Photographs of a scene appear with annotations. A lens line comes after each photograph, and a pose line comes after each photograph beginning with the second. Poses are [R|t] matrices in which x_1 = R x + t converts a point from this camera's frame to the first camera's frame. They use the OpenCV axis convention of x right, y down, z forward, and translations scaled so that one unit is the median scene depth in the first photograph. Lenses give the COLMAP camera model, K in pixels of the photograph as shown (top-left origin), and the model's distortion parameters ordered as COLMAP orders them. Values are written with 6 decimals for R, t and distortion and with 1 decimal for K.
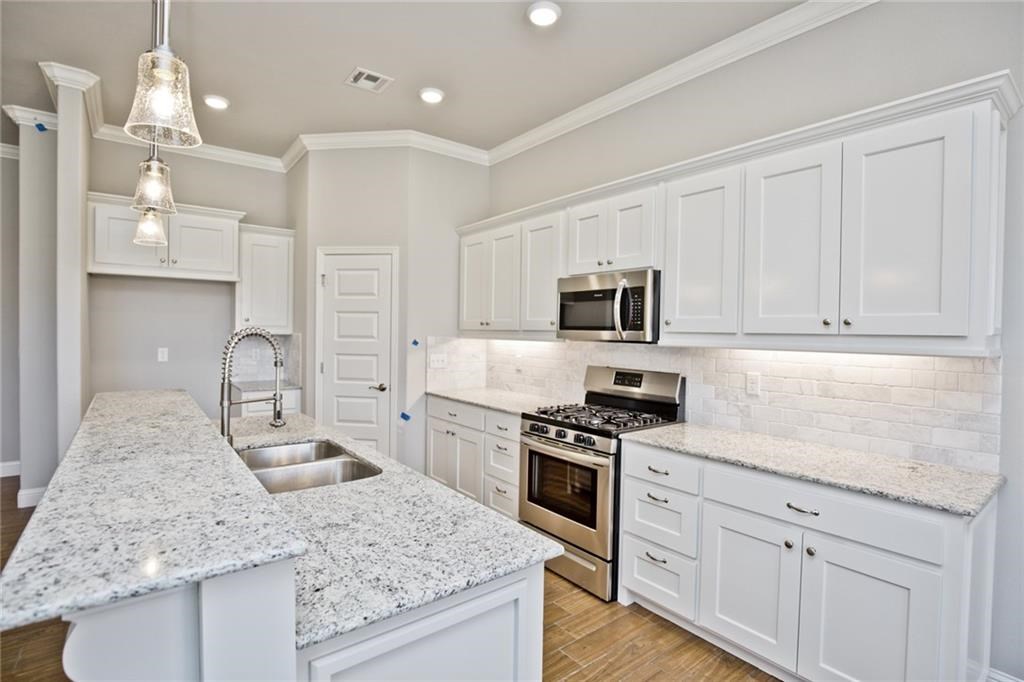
lens RADIAL K [[499.0, 0, 512.0], [0, 499.0, 341.0], [0, 0, 1]] dist [-0.014325, 0.000387]
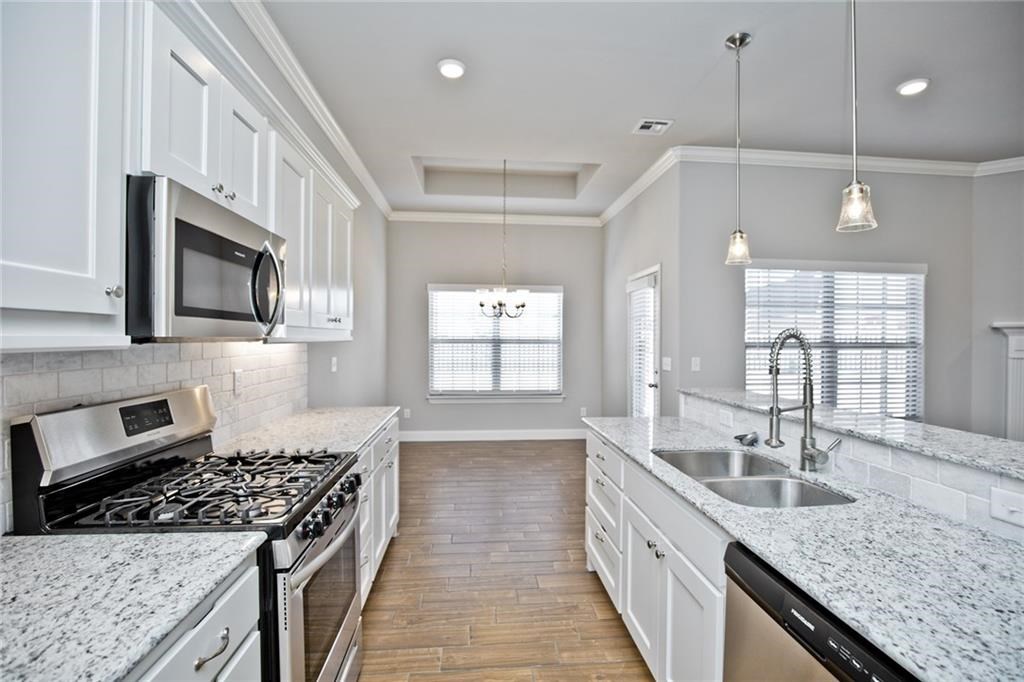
lens RADIAL K [[470.4, 0, 519.3], [0, 470.4, 341.6], [0, 0, 1]] dist [-0.028541, 0.000206]
pose [[-0.843100, -0.025661, 0.537144, -0.277650], [-0.009266, 0.999406, 0.033201, -0.014702], [-0.537677, 0.023014, -0.842837, 1.008972]]
